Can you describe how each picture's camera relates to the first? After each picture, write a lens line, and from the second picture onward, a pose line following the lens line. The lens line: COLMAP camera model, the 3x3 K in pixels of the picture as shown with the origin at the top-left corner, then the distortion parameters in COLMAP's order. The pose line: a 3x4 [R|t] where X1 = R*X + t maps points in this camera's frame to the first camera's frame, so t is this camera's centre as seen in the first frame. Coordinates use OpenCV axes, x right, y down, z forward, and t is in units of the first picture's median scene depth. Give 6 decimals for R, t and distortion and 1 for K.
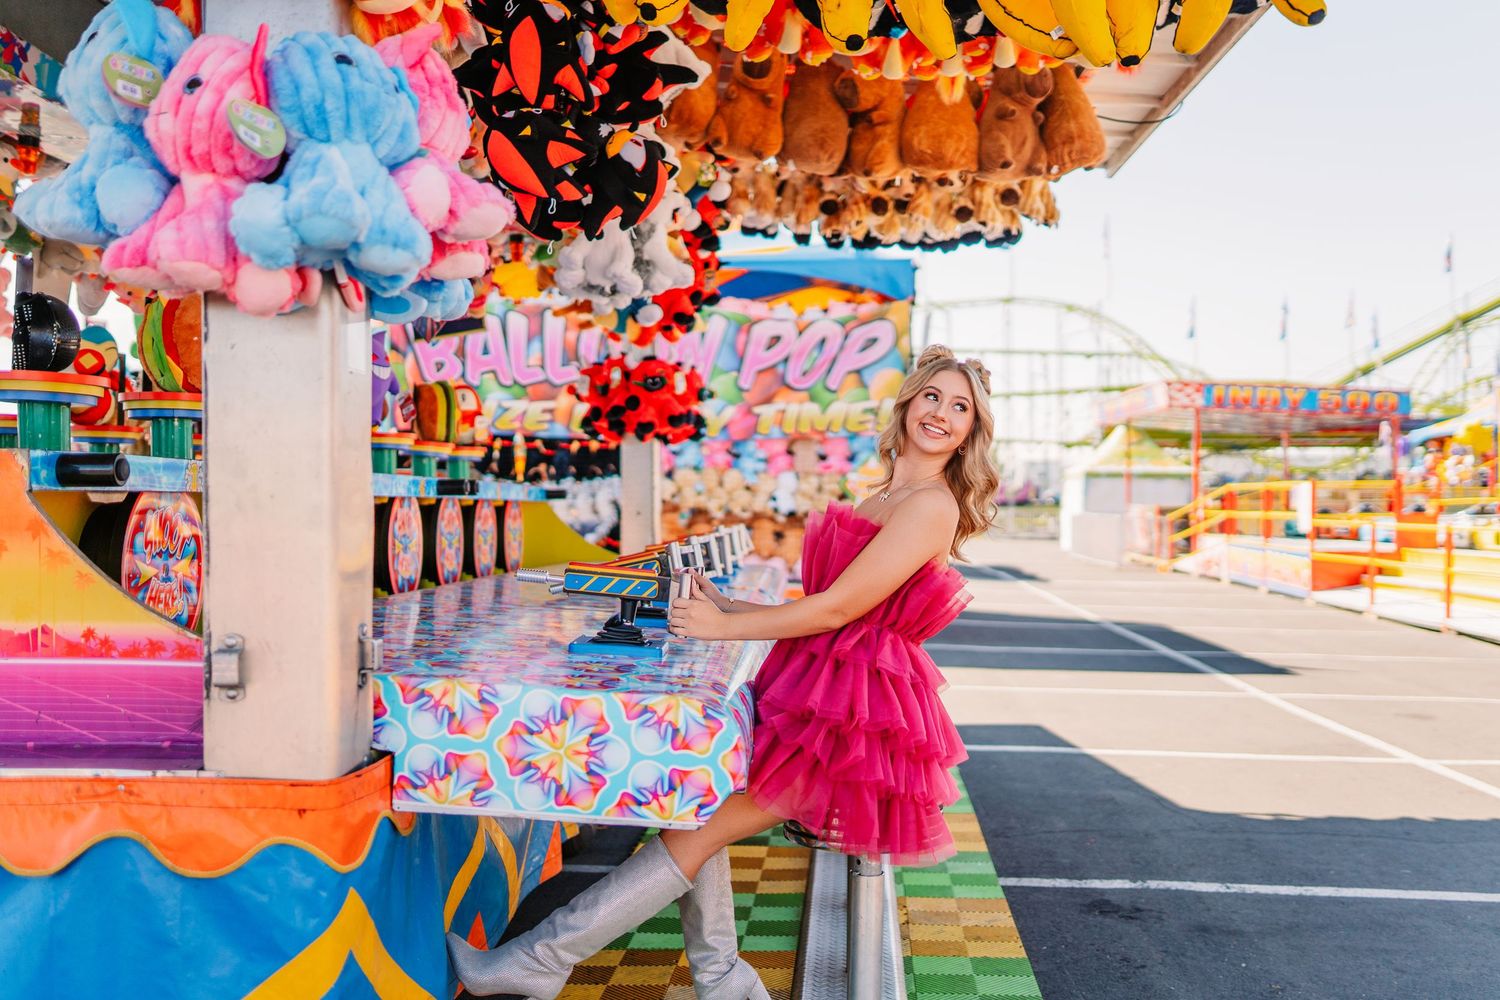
lens RADIAL K [[1488.1, 0, 751.1], [0, 1488.1, 501.4], [0, 0, 1]] dist [0.000137, 0.002334]
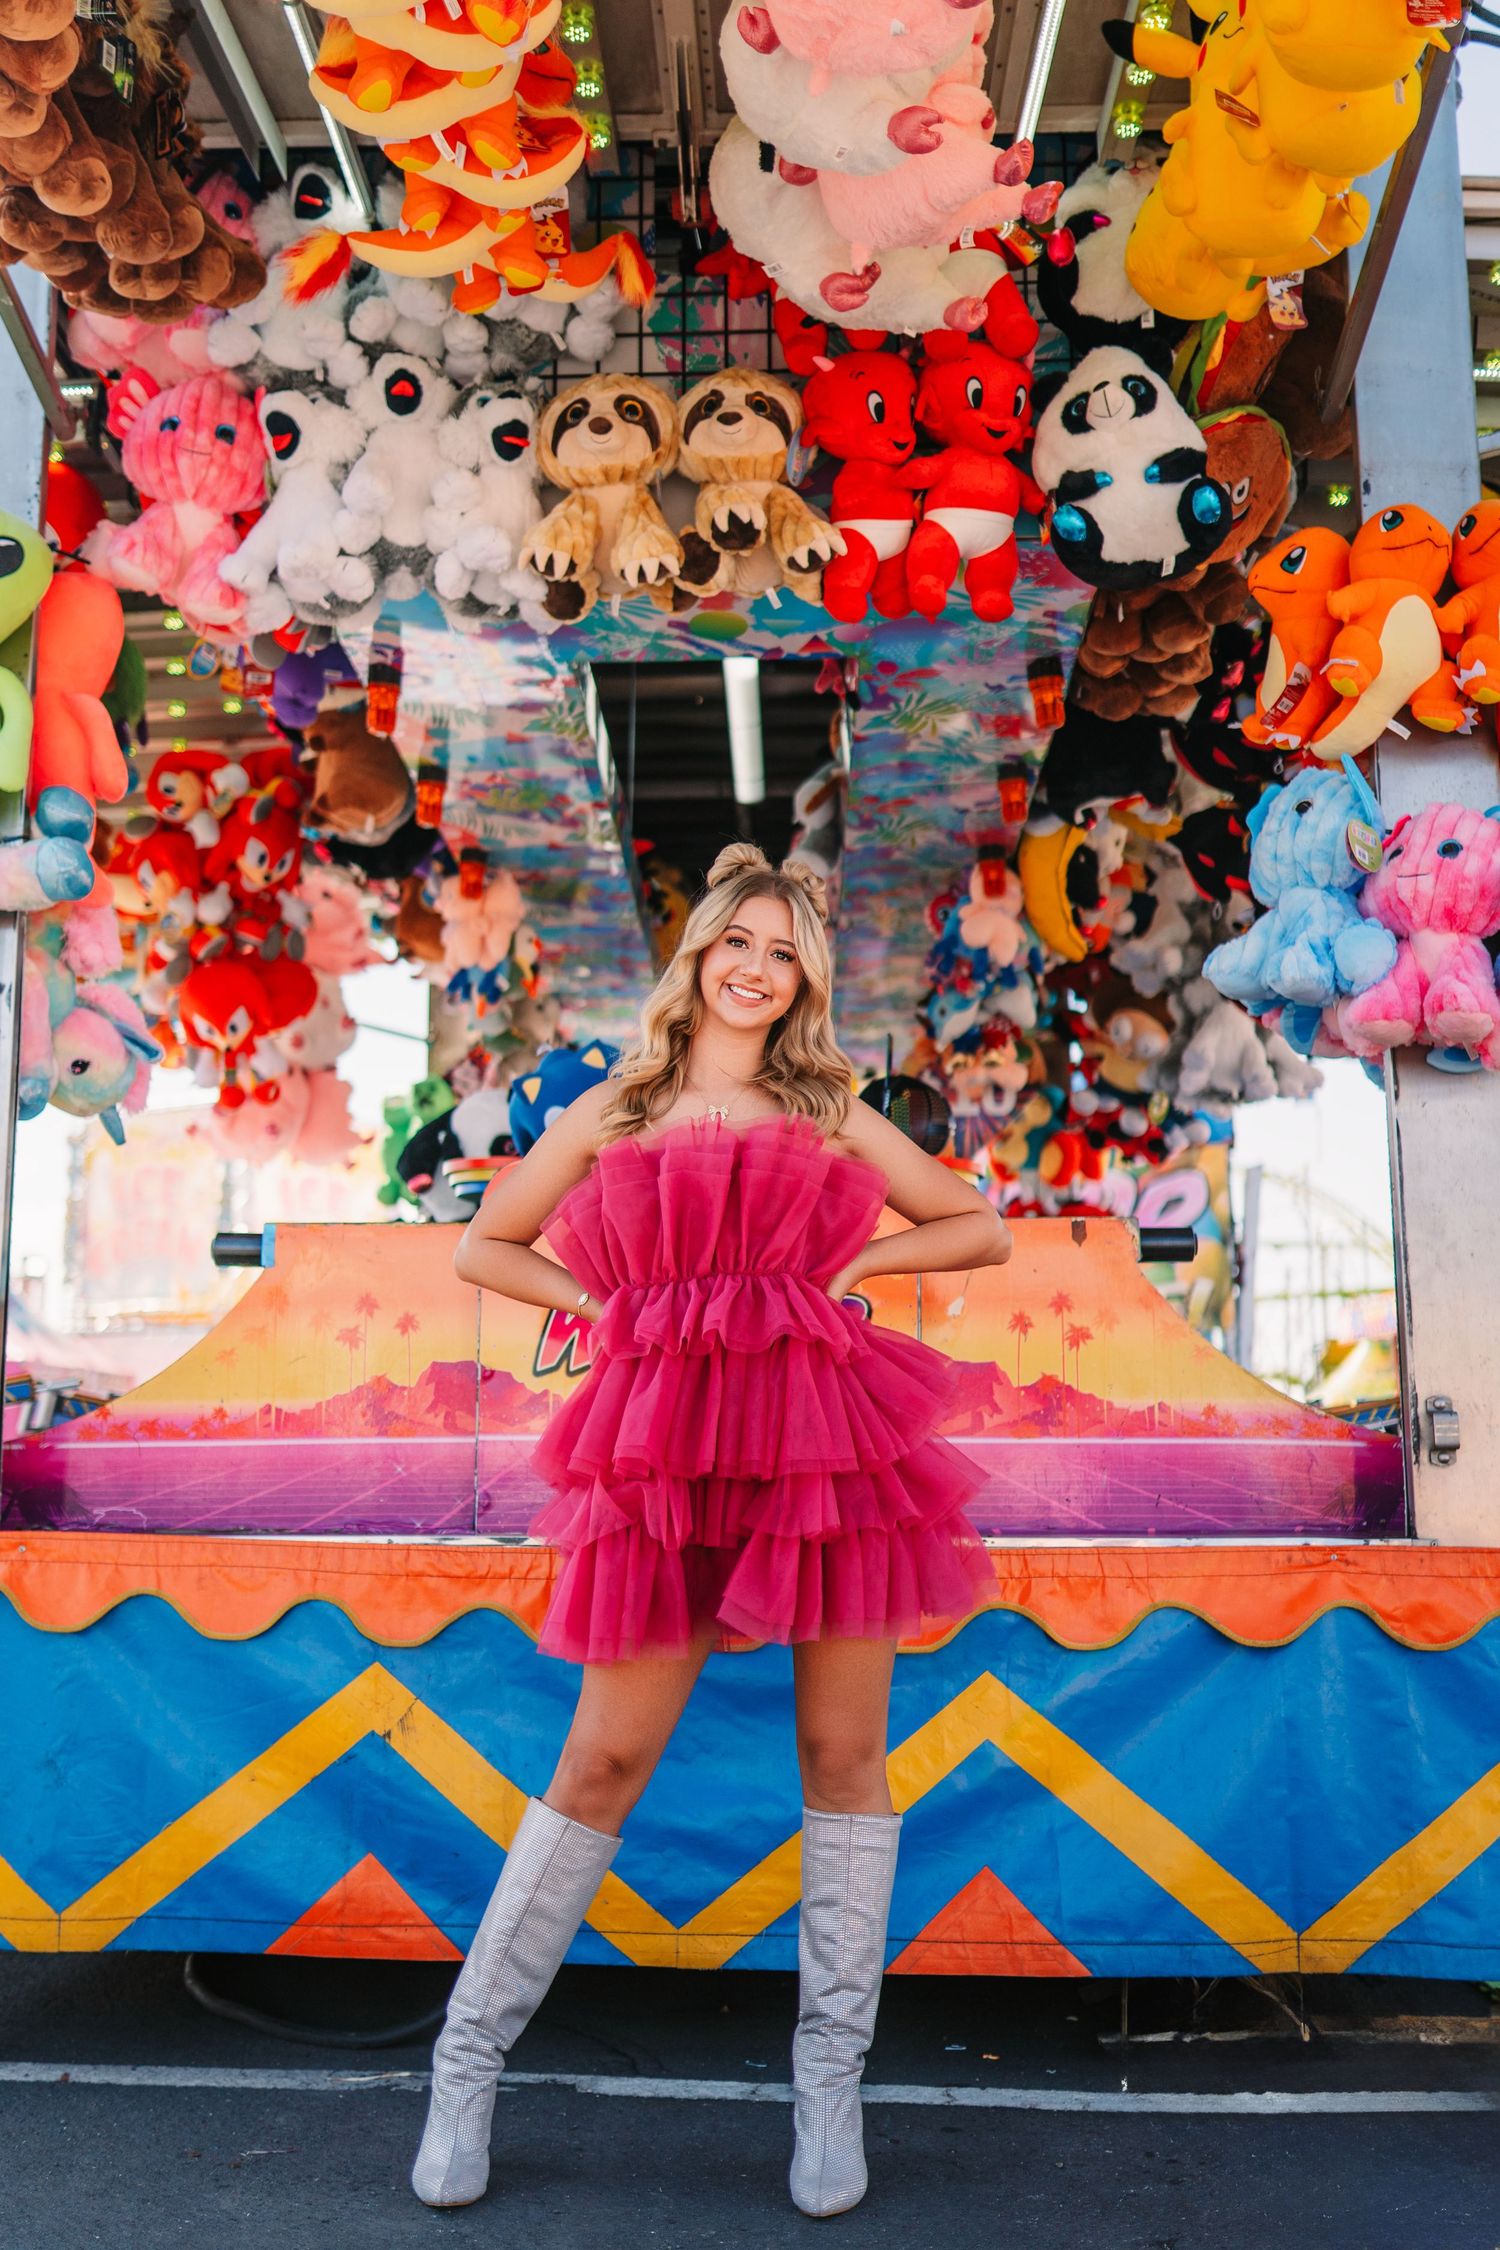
lens RADIAL K [[2244.3, 0, 755.0], [0, 2244.3, 1106.3], [0, 0, 1]] dist [0.005123, 0.000864]
pose [[0.999865, -0.000040, 0.016426, -0.354005], [0.002726, 0.986531, -0.163554, 0.060978], [-0.016198, 0.163577, 0.986398, -0.204280]]
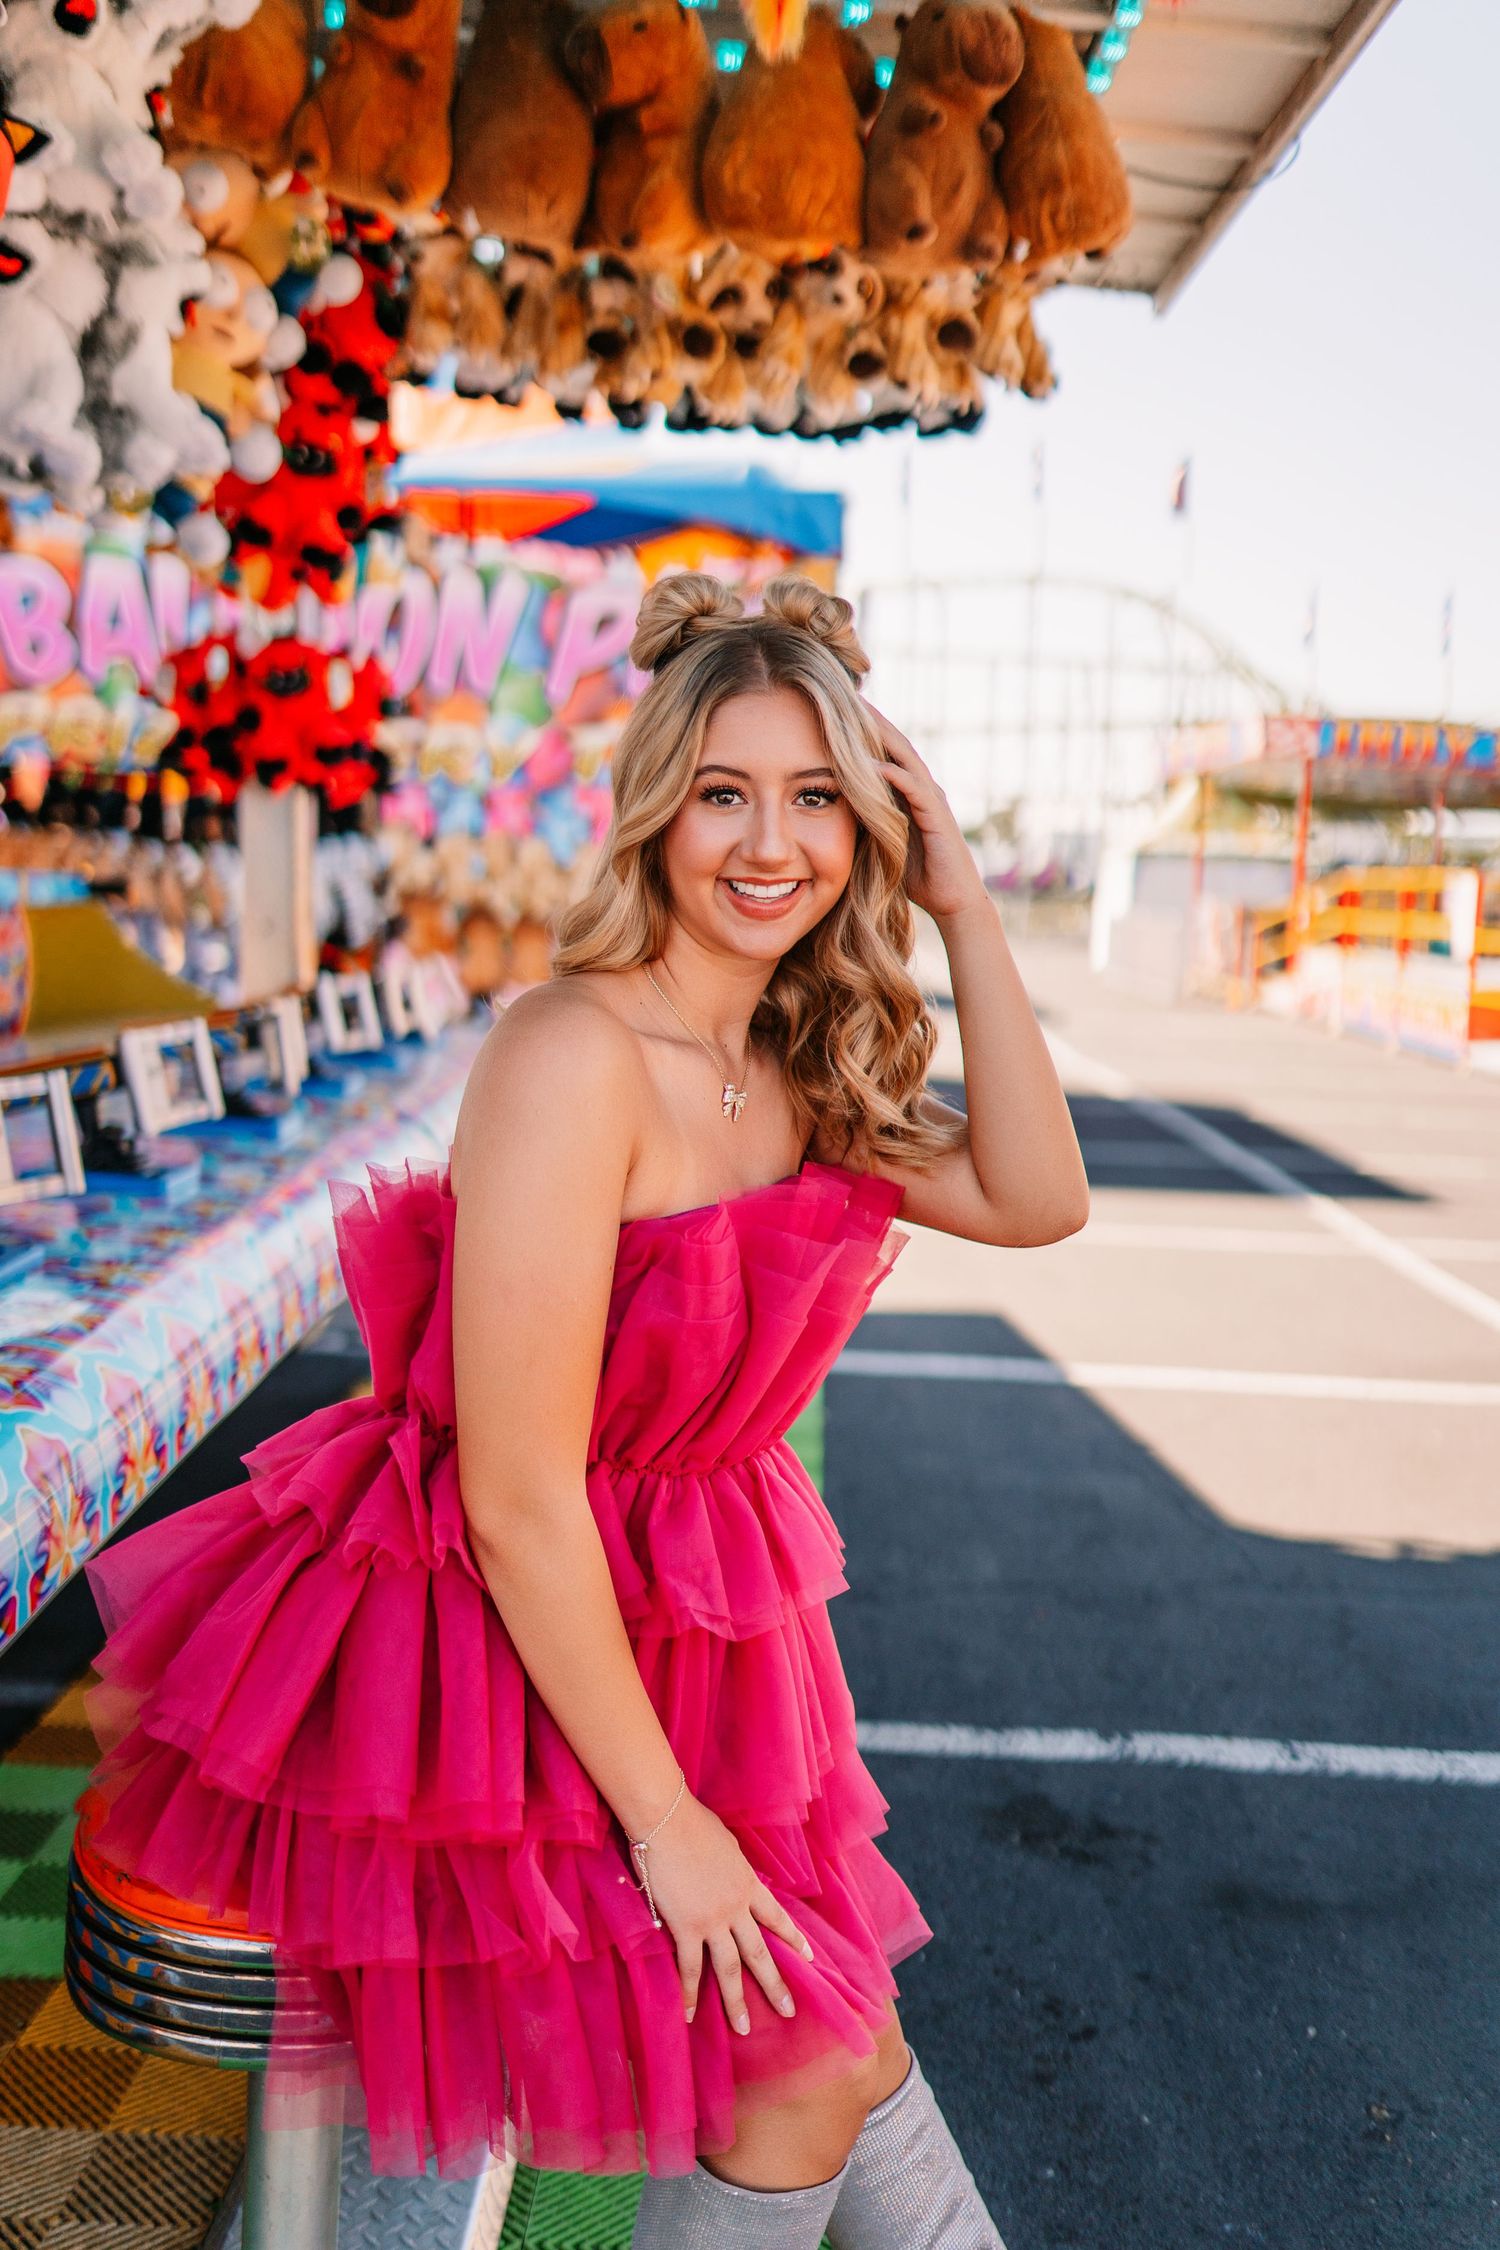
lens RADIAL K [[2182.1, 0, 749.9], [0, 2182.1, 1120.2], [0, 0, 1]] dist [-0.005296, 0.004803]
pose [[0.998700, 0.021172, 0.046369, 0.091954], [-0.026239, 0.993414, 0.111538, -0.021972], [-0.043702, -0.112609, 0.992678, 0.282448]]
